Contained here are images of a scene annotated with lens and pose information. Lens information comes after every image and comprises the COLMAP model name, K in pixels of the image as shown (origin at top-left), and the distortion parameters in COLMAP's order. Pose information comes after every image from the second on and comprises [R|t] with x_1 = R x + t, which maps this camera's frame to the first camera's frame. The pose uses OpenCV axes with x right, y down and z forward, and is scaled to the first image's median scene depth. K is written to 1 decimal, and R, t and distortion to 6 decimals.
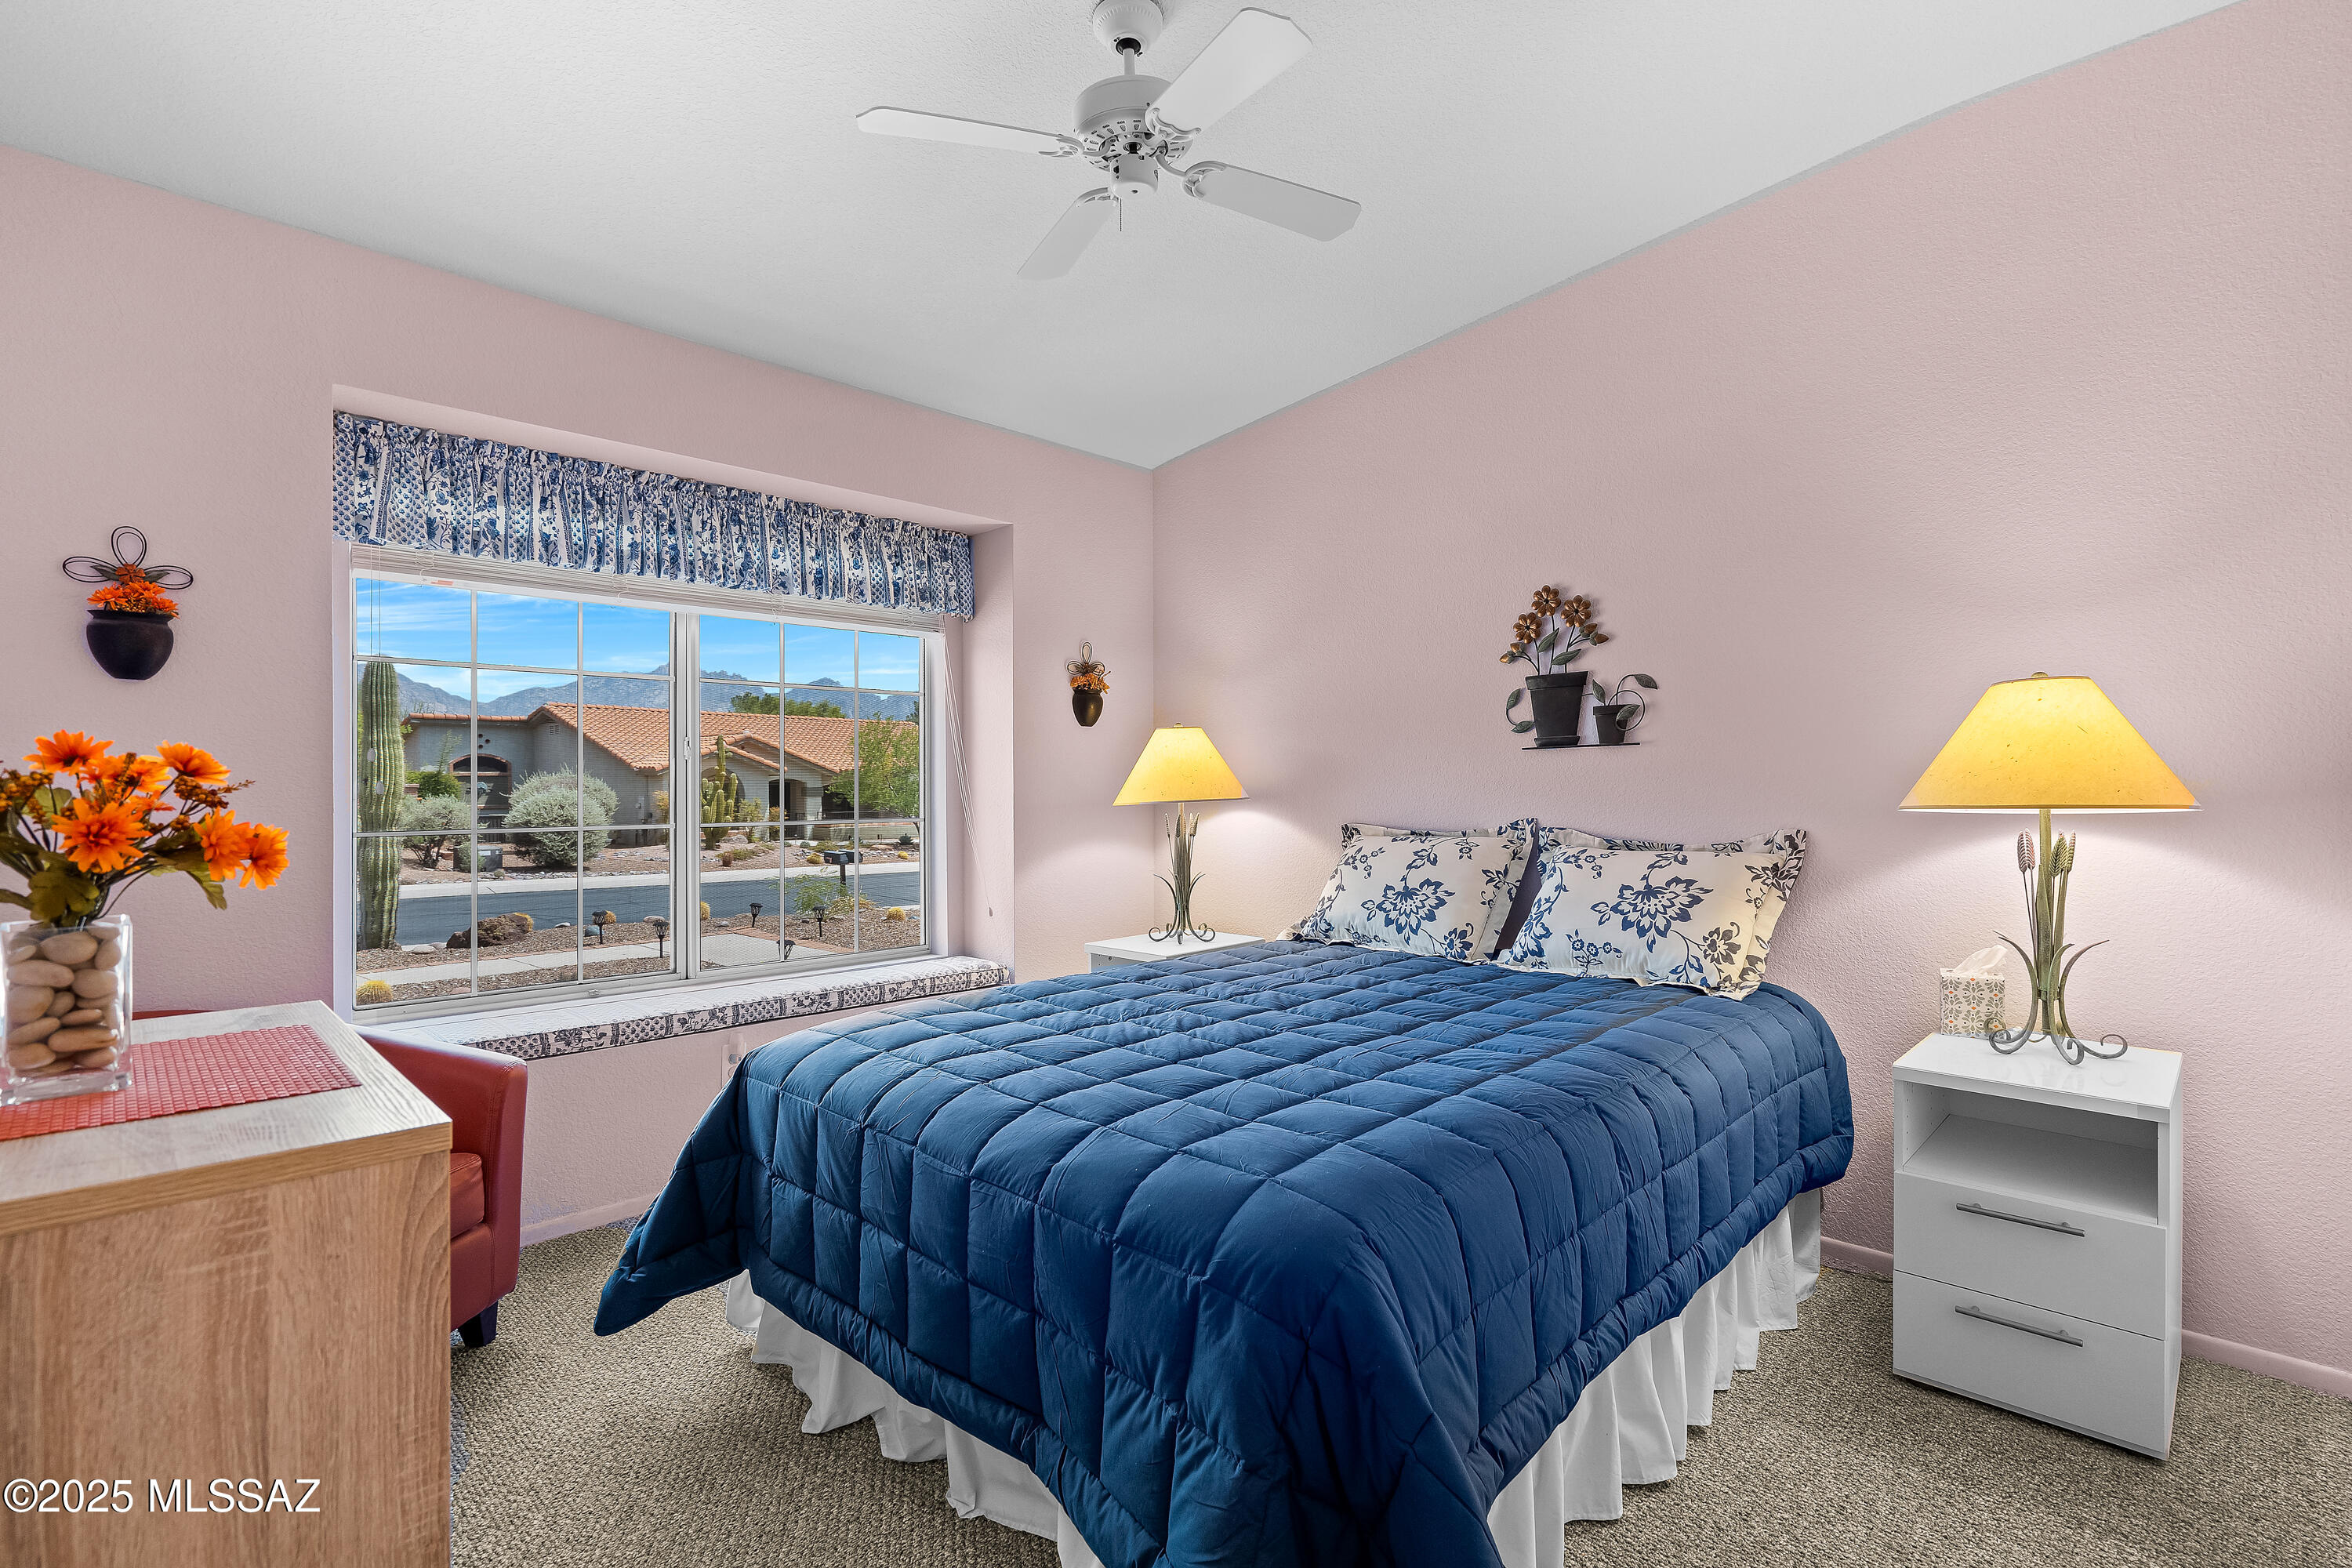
lens RADIAL K [[1087.6, 0, 1190.0], [0, 1087.6, 795.7], [0, 0, 1]] dist [0.000161, 0.000620]
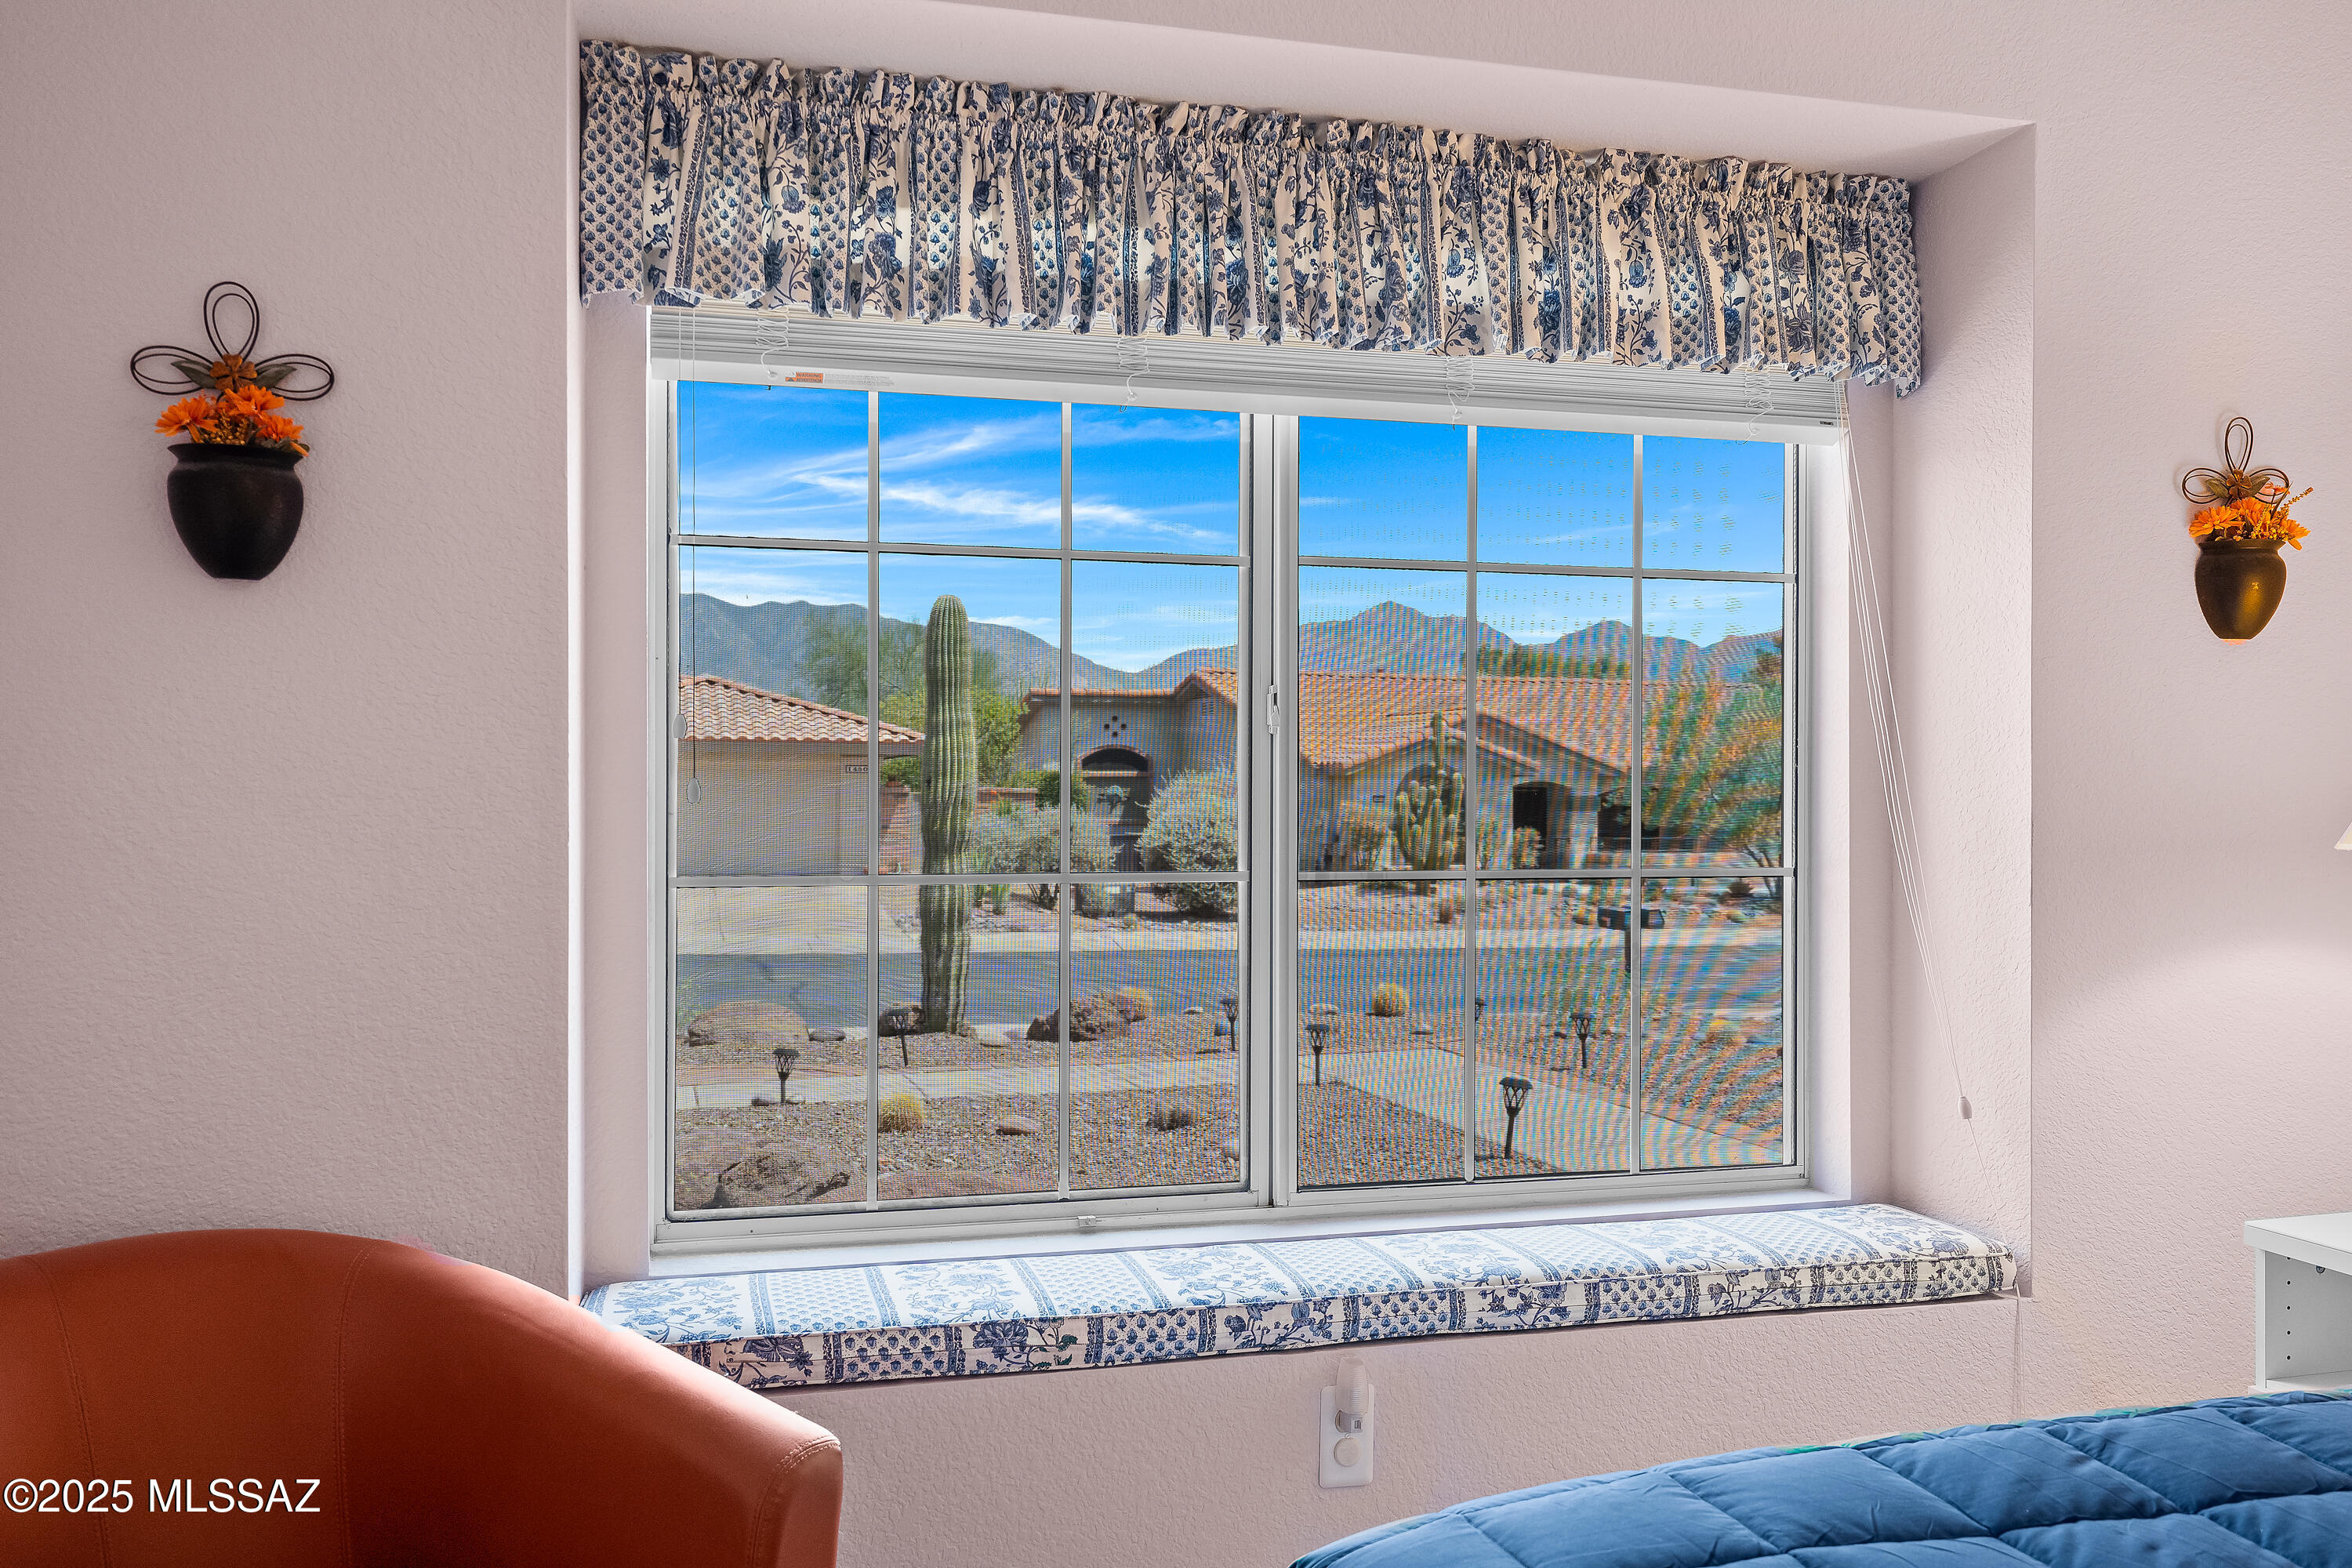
lens RADIAL K [[1765.9, 0, 1176.0], [0, 1765.9, 784.0], [0, 0, 1]] dist [0.015765, -0.001619]
pose [[0.844911, 0.001252, -0.534905, -0.093384], [-0.009153, 0.999885, -0.012117, -0.002189], [0.534829, 0.015134, 0.844825, 0.339712]]
